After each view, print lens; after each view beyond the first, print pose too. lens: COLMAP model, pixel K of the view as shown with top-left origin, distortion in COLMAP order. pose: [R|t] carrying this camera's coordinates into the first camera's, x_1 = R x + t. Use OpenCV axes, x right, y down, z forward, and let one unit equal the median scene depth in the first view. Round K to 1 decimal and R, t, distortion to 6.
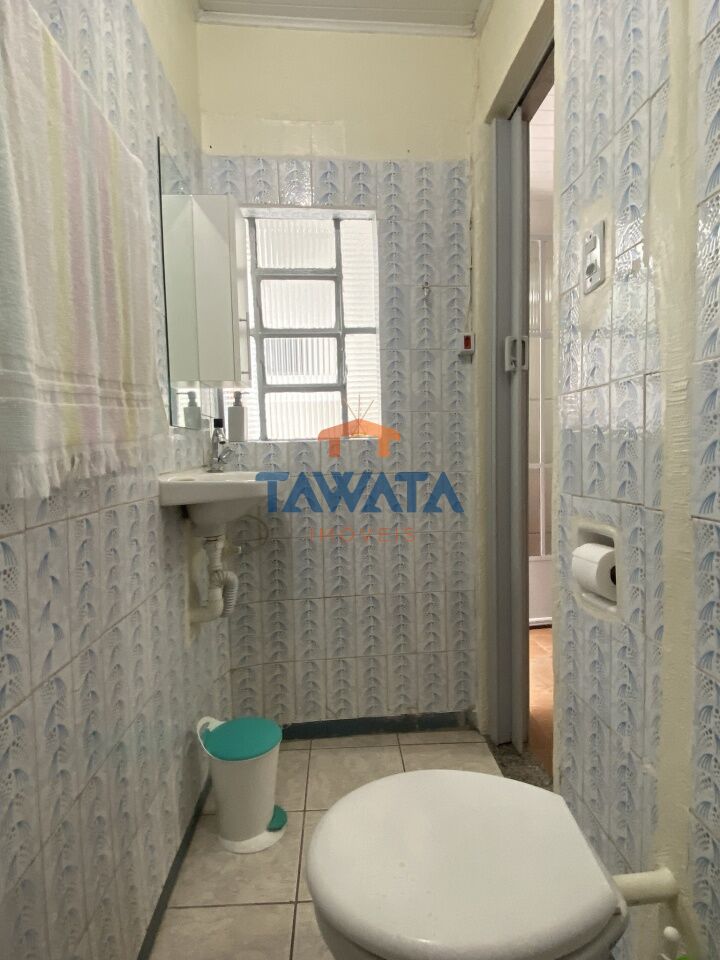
lens RADIAL K [[506.3, 0, 355.2], [0, 506.3, 480.7], [0, 0, 1]] dist [0.040093, 0.000249]
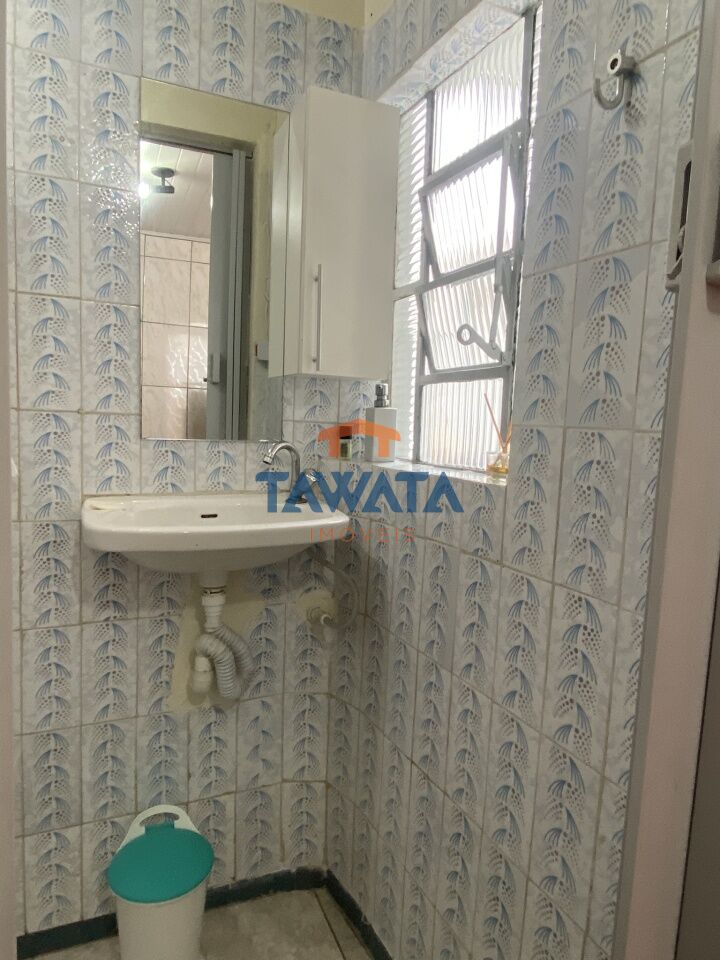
lens RADIAL K [[603.6, 0, 355.8], [0, 603.6, 480.3], [0, 0, 1]] dist [0.053298, -0.000787]
pose [[0.351245, 0.127992, -0.927494, 0.486823], [-0.101649, 0.989970, 0.098119, -0.125670], [0.930749, 0.059815, 0.360732, 0.687195]]
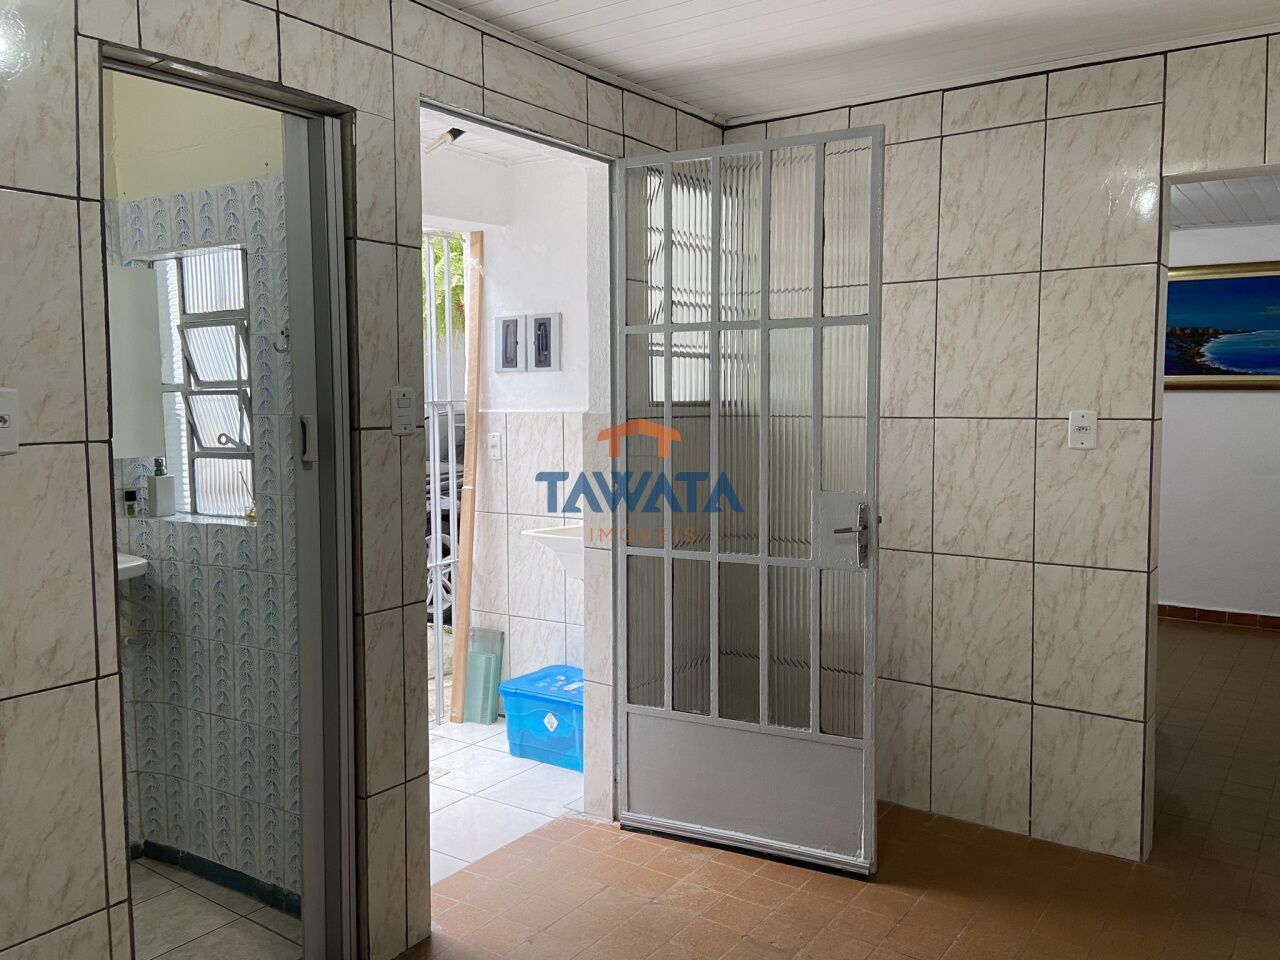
lens RADIAL K [[998.4, 0, 638.4], [0, 998.4, 465.4], [0, 0, 1]] dist [0.101982, -0.133993]
pose [[0.790087, 0.055964, -0.610435, 1.461935], [-0.043811, 0.998432, 0.034831, -0.257550], [0.611428, -0.000776, 0.791300, 0.123338]]
